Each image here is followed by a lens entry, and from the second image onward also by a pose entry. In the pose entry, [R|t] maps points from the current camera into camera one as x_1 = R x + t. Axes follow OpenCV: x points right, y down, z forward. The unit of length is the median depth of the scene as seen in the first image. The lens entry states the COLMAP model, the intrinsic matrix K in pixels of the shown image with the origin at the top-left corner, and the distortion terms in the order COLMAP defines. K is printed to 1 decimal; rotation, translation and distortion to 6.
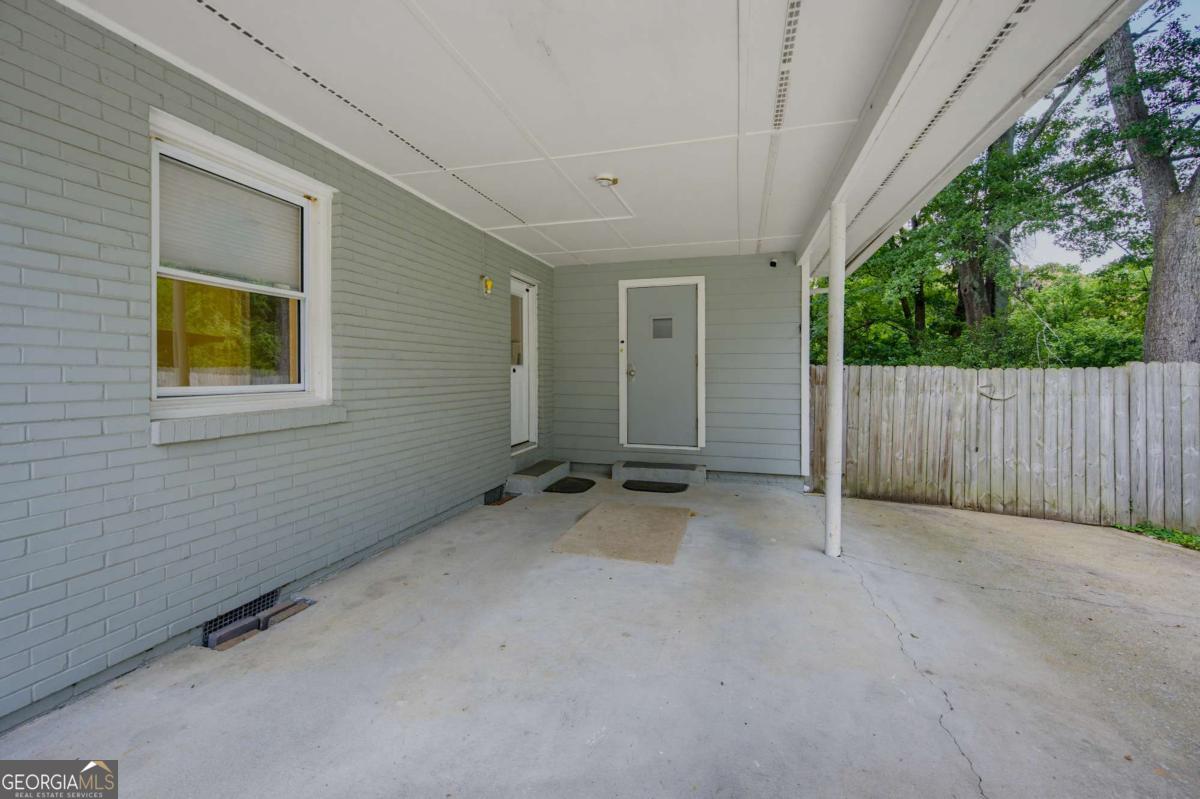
lens RADIAL K [[472.0, 0, 601.7], [0, 472.0, 395.8], [0, 0, 1]] dist [0.003231, -0.001239]
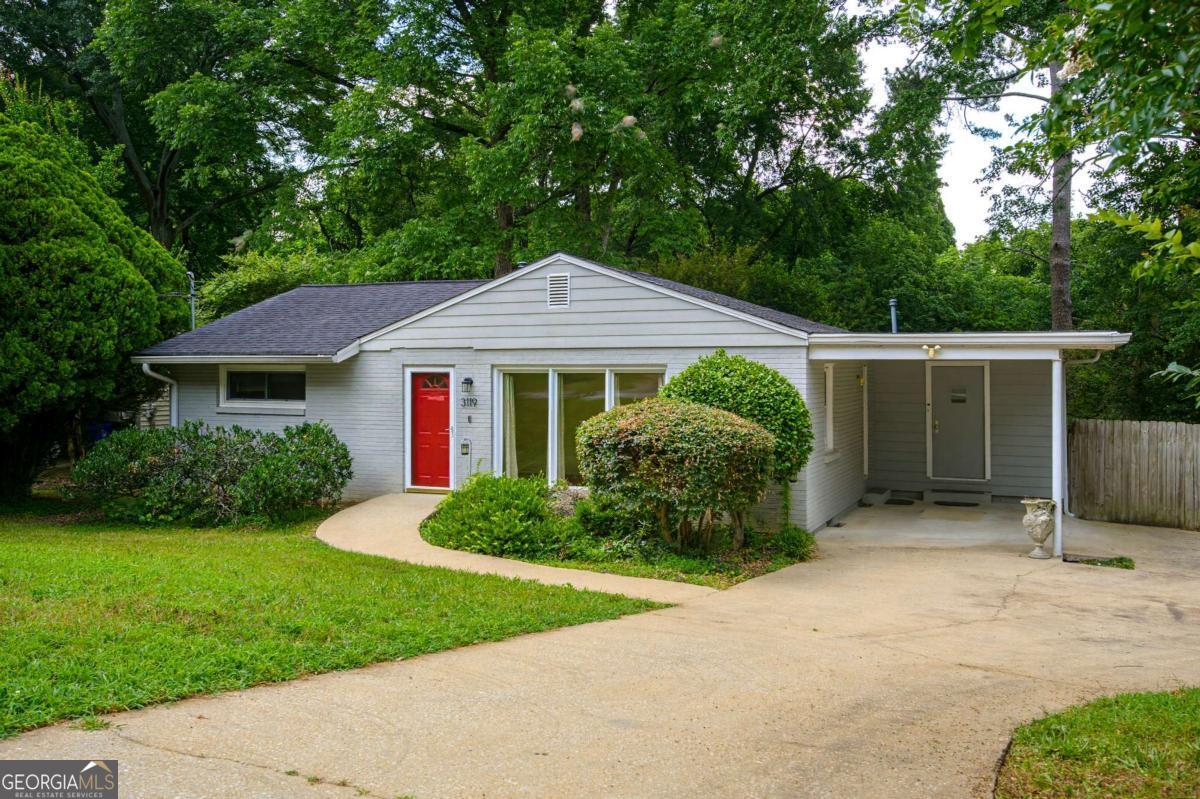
lens RADIAL K [[1035.0, 0, 598.8], [0, 1035.0, 396.9], [0, 0, 1]] dist [0.006165, 0.000414]
pose [[0.991428, 0.001938, -0.130641, -0.512040], [-0.003888, 0.999885, -0.014674, -0.085183], [0.130598, 0.015056, 0.991321, -2.123673]]
